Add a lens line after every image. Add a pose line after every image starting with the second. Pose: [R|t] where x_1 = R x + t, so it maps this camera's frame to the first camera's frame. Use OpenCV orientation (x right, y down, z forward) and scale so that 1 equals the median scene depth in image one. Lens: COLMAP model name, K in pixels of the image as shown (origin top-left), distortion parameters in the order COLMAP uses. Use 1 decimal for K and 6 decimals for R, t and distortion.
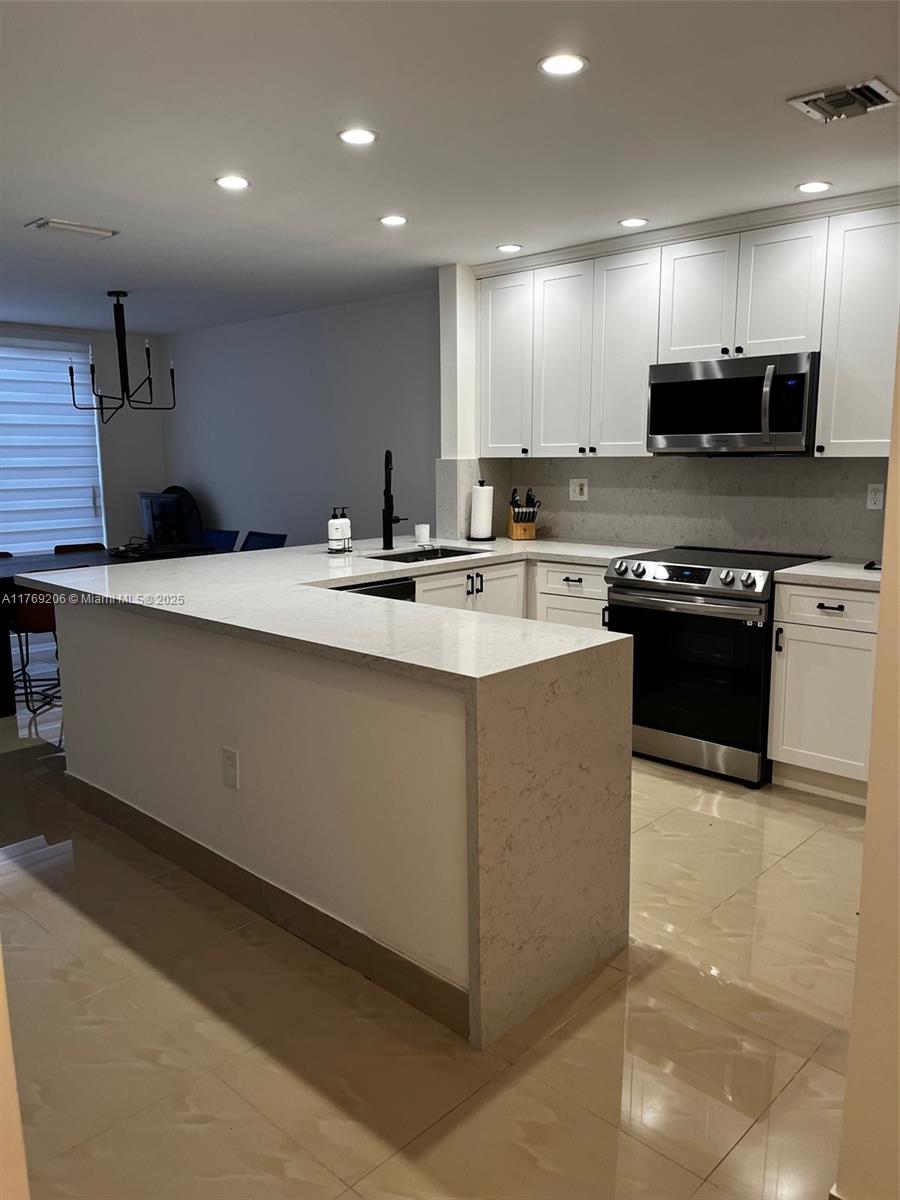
lens RADIAL K [[908.6, 0, 450.8], [0, 908.6, 598.7], [0, 0, 1]] dist [-0.008827, -0.005944]
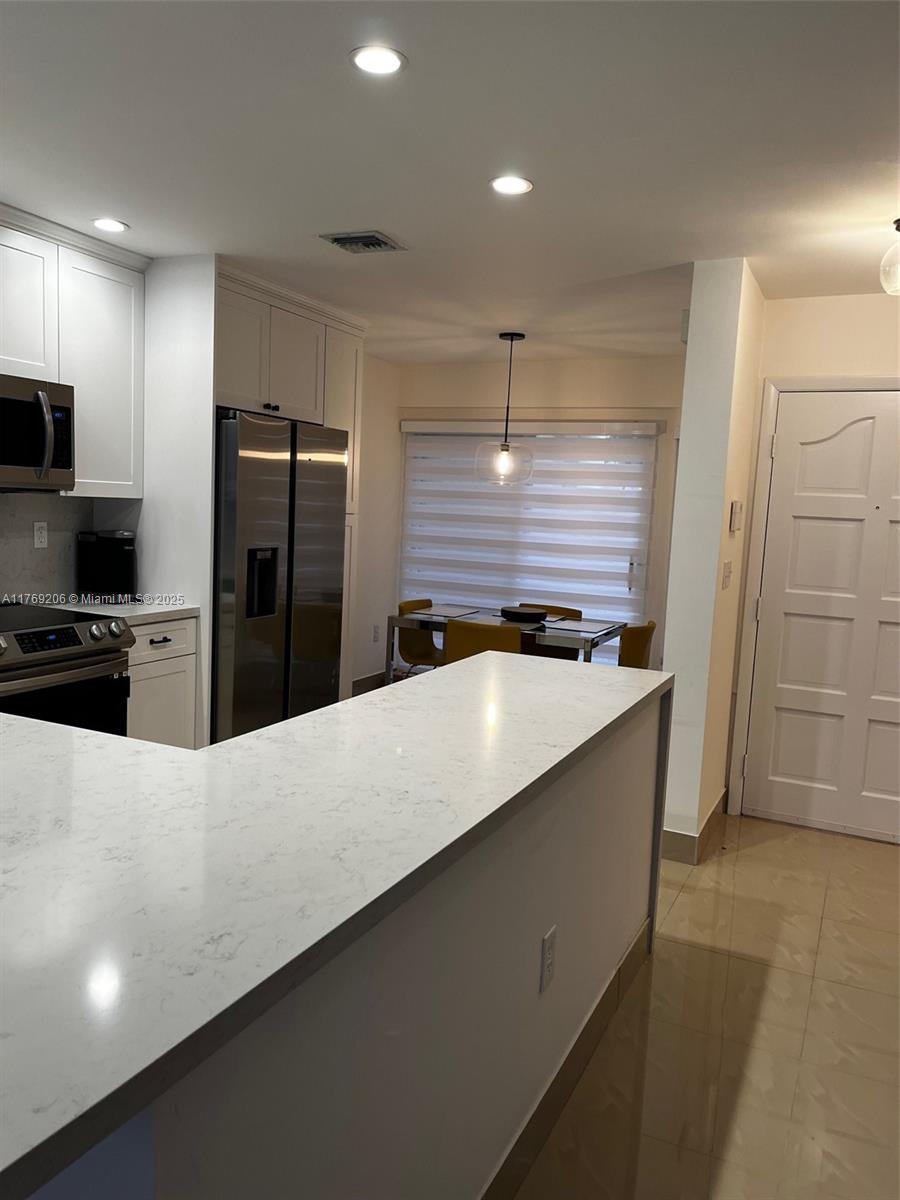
lens RADIAL K [[908.6, 0, 451.6], [0, 908.6, 599.8], [0, 0, 1]] dist [-0.008827, -0.005944]
pose [[-0.303842, -0.107498, 0.946638, -0.668350], [0.116001, 0.982047, 0.148752, -0.152894], [-0.945634, 0.155008, -0.285917, 0.965288]]
